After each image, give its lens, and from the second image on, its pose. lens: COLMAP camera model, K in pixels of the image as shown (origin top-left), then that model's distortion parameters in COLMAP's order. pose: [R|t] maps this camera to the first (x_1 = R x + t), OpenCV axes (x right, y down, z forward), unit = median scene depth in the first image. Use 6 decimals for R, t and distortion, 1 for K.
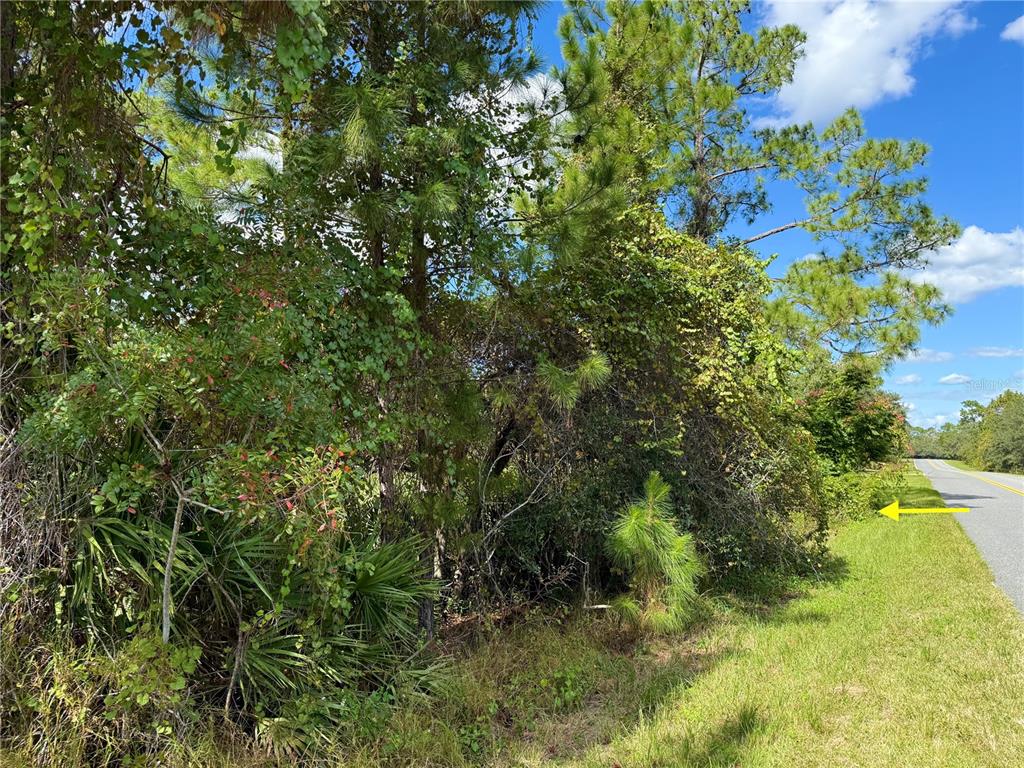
lens RADIAL K [[720.5, 0, 512.0], [0, 720.5, 384.0], [0, 0, 1]] dist [0.007377, 0.001649]
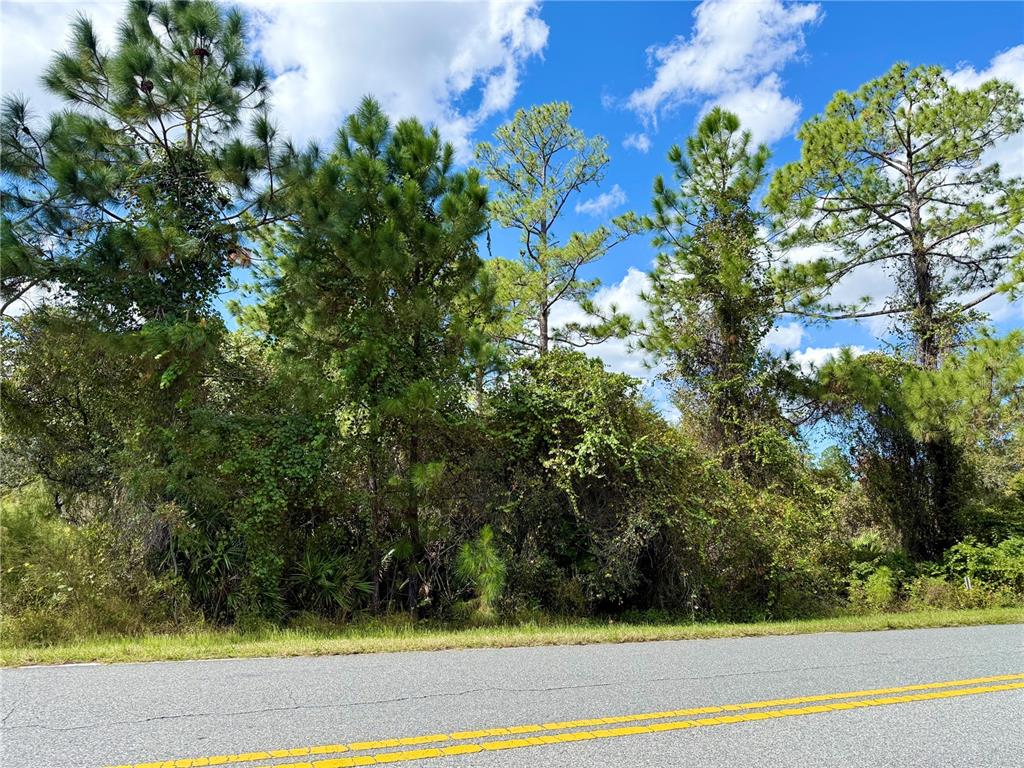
lens RADIAL K [[720.5, 0, 512.0], [0, 720.5, 384.0], [0, 0, 1]] dist [0.007377, 0.001649]
pose [[0.836544, -0.095305, -0.539548, 0.493537], [0.032841, 0.991707, -0.124255, 0.004012], [0.546915, 0.086225, 0.832736, -0.160416]]
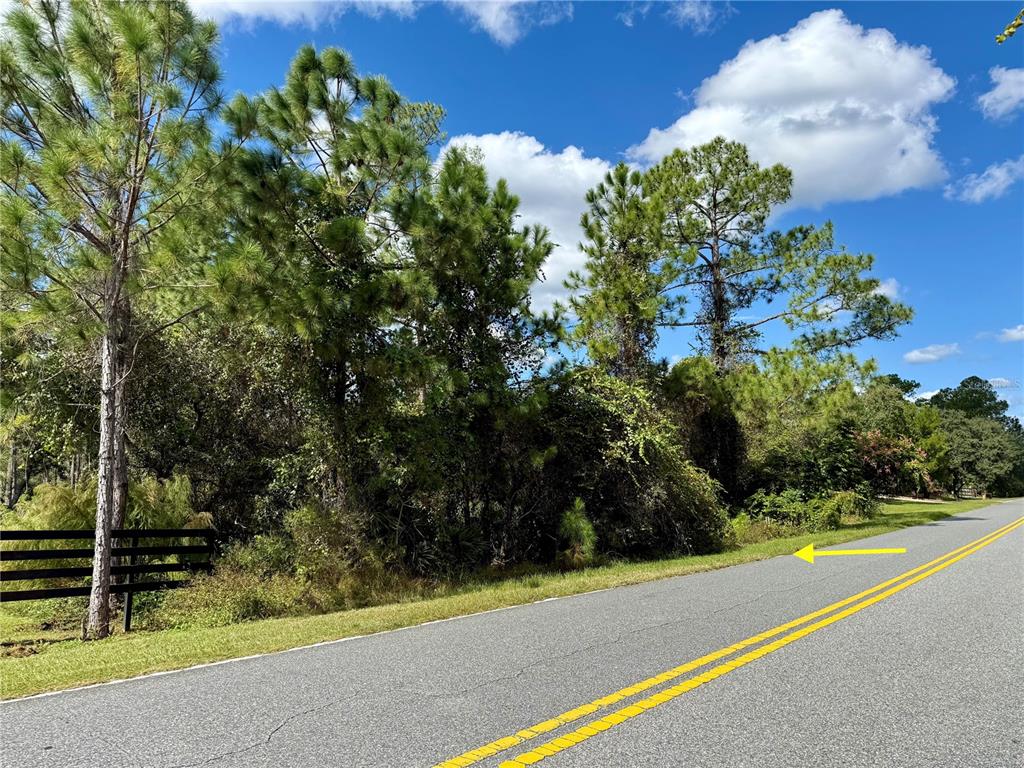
lens RADIAL K [[720.5, 0, 512.0], [0, 720.5, 384.0], [0, 0, 1]] dist [0.007377, 0.001649]
pose [[0.985474, -0.035443, -0.166085, 0.163258], [0.027896, 0.998479, -0.047555, -0.058763], [0.167518, 0.042231, 0.984964, -0.570675]]
